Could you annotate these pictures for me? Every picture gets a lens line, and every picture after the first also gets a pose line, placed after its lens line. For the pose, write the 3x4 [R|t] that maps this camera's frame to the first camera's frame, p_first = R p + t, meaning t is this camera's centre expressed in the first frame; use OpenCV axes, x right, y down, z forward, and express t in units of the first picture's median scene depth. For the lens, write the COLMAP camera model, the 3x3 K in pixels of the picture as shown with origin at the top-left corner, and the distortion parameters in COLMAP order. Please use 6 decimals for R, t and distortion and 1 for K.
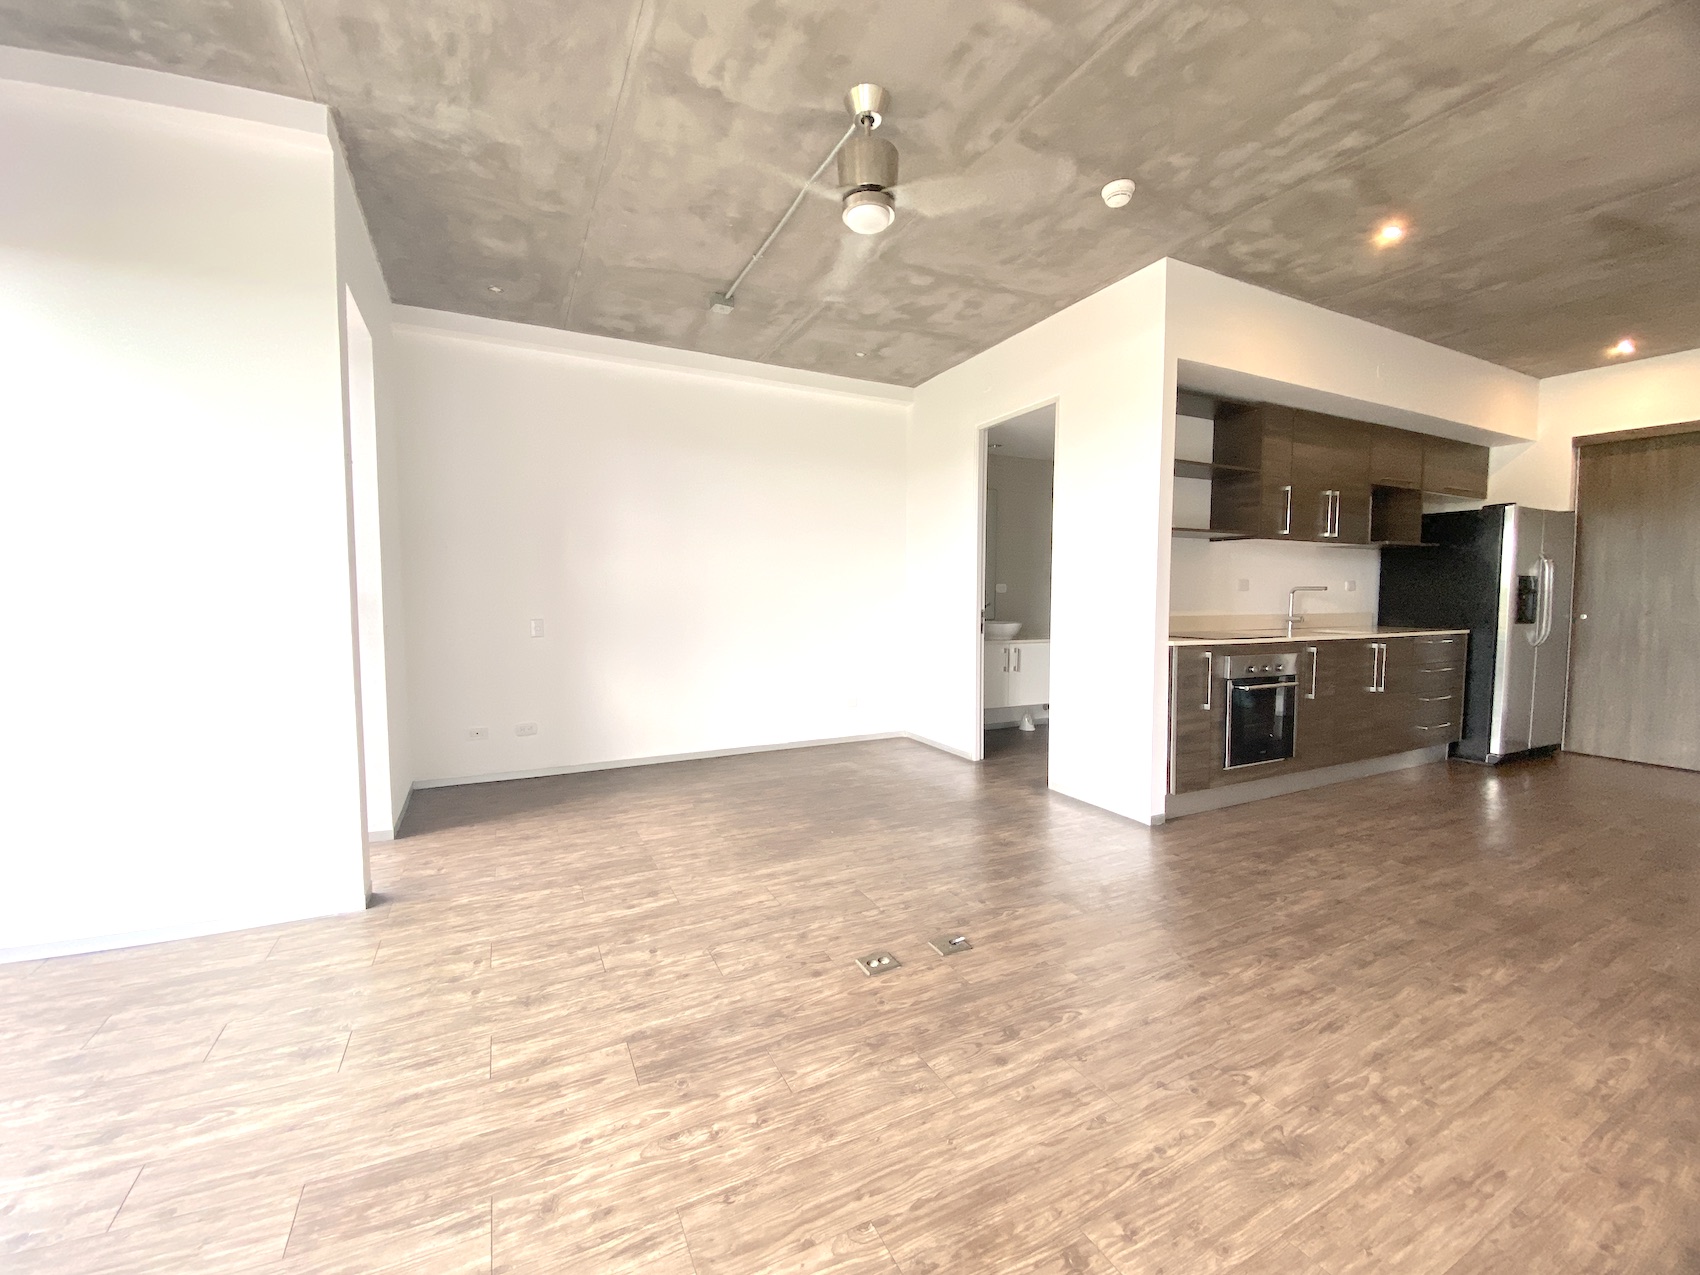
lens RADIAL K [[690.6, 0, 852.1], [0, 690.6, 626.7], [0, 0, 1]] dist [0.017834, -0.017238]
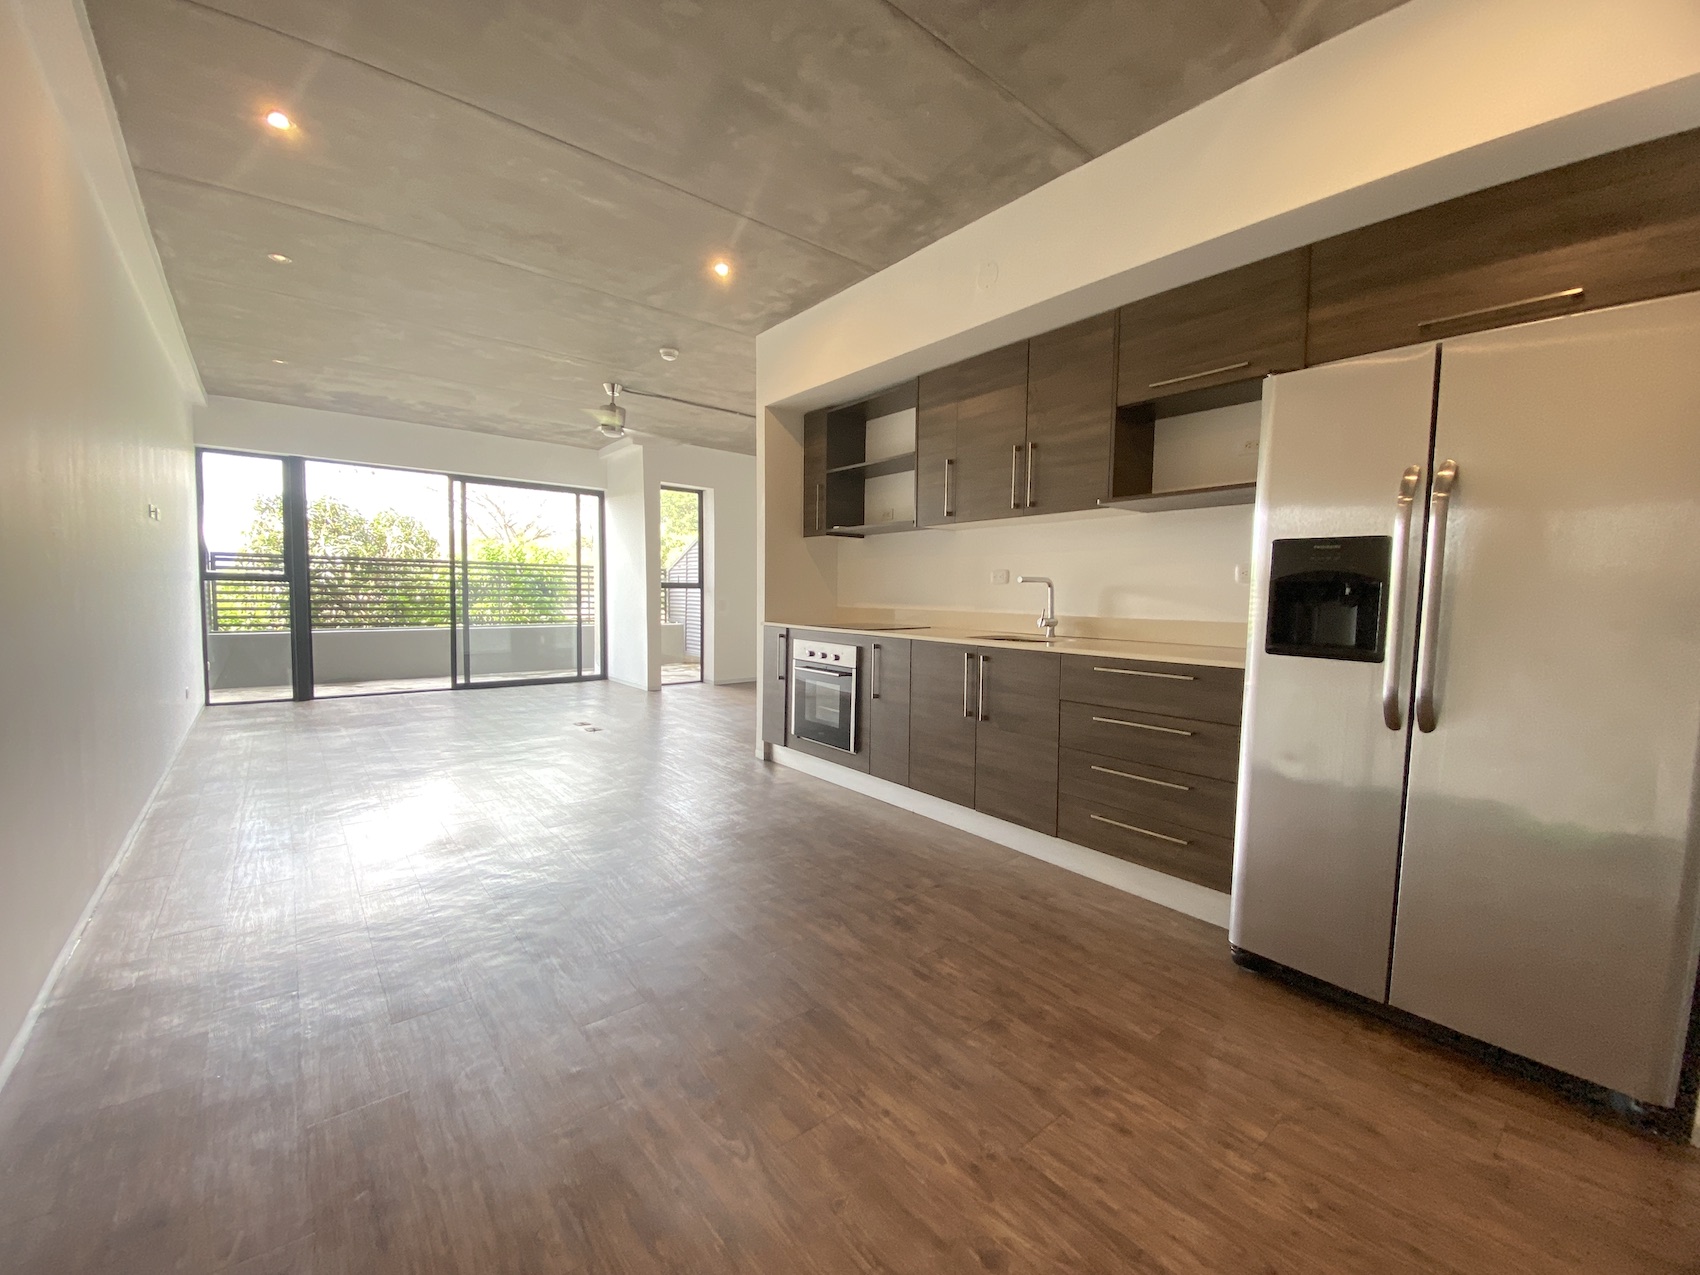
lens RADIAL K [[687.0, 0, 878.9], [0, 687.0, 639.4], [0, 0, 1]] dist [-0.030063, -0.000056]
pose [[0.247388, 0.073386, -0.966133, 1.353787], [-0.063061, 0.996233, 0.059525, -0.026553], [0.966862, 0.046199, 0.251084, 0.679726]]
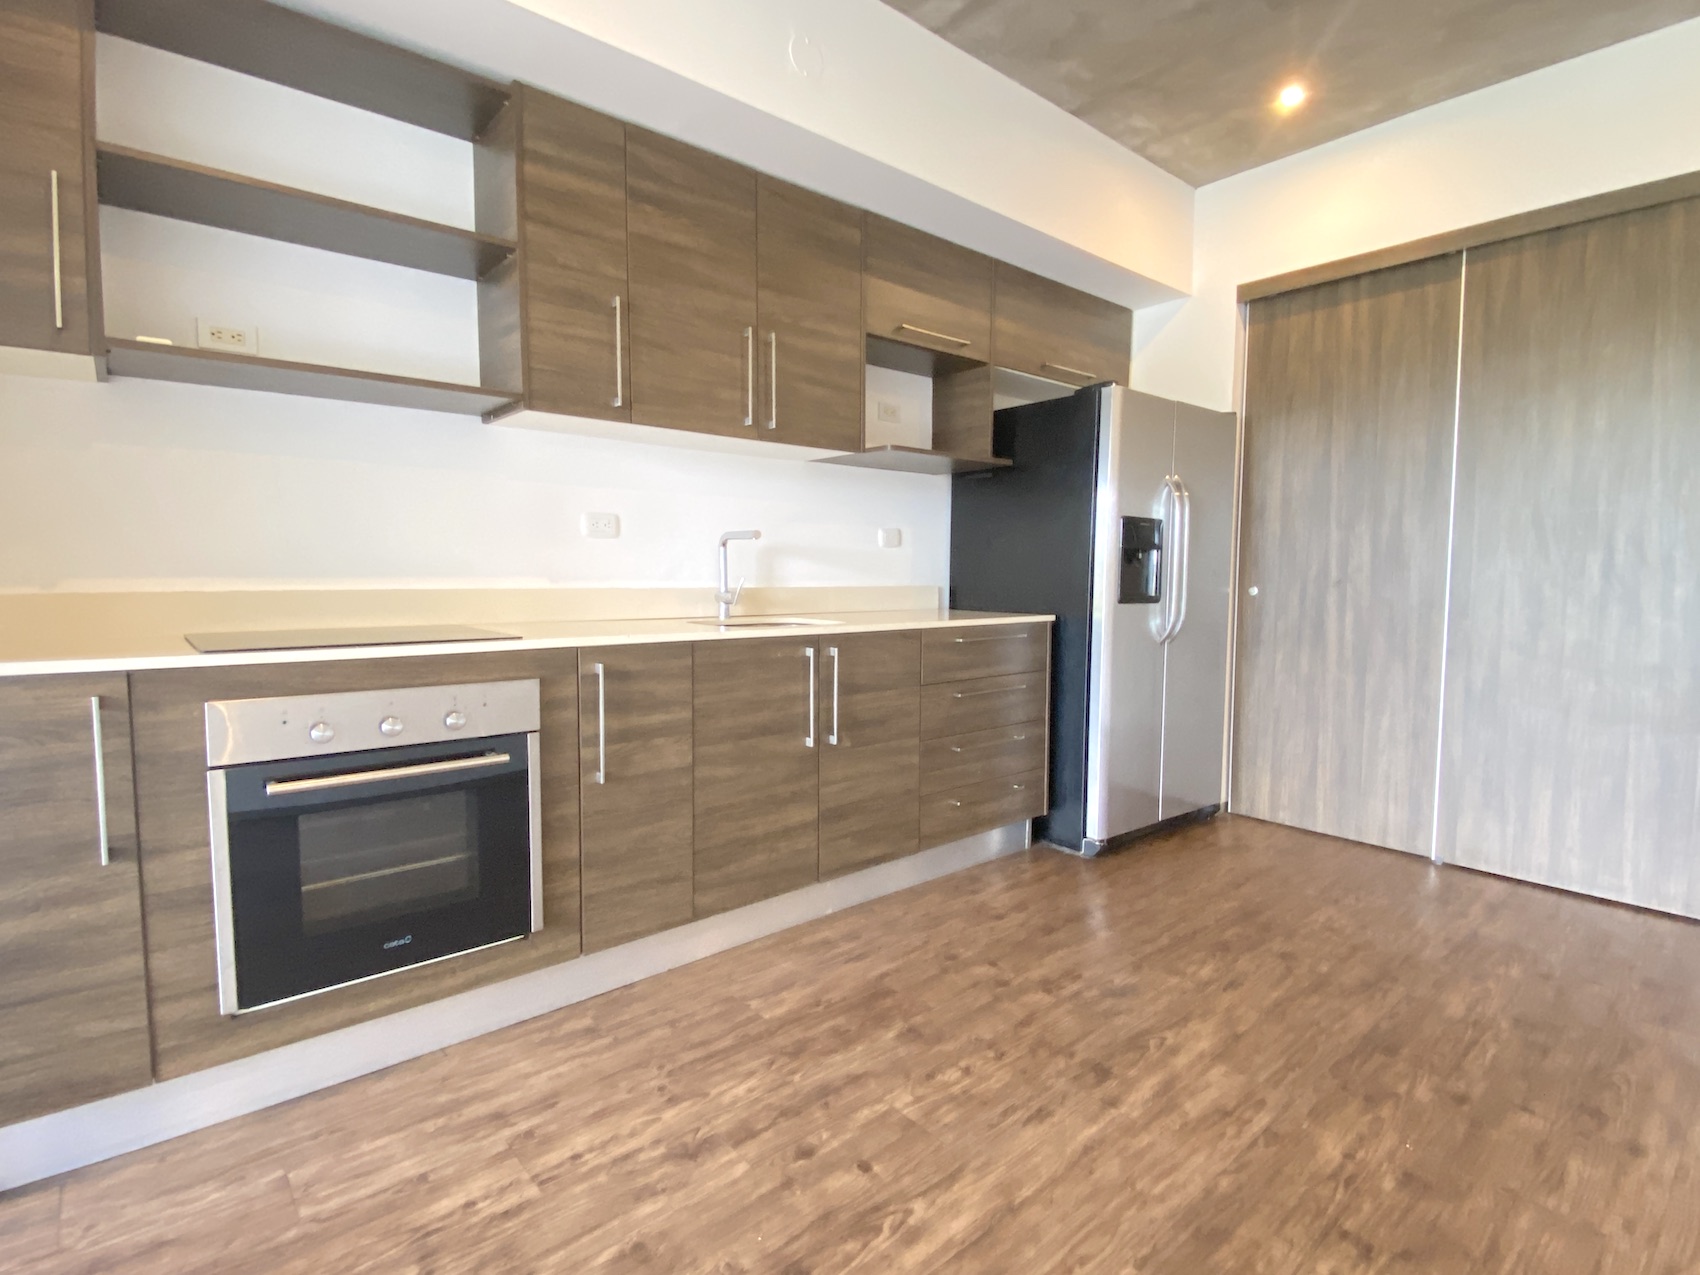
lens RADIAL K [[802.5, 0, 844.1], [0, 802.5, 633.5], [0, 0, 1]] dist [-0.003054, -0.019581]
pose [[0.976427, -0.012951, 0.215458, 0.599362], [0.006217, 0.999472, 0.031902, -0.002663], [-0.215757, -0.029811, 0.975992, 0.421713]]
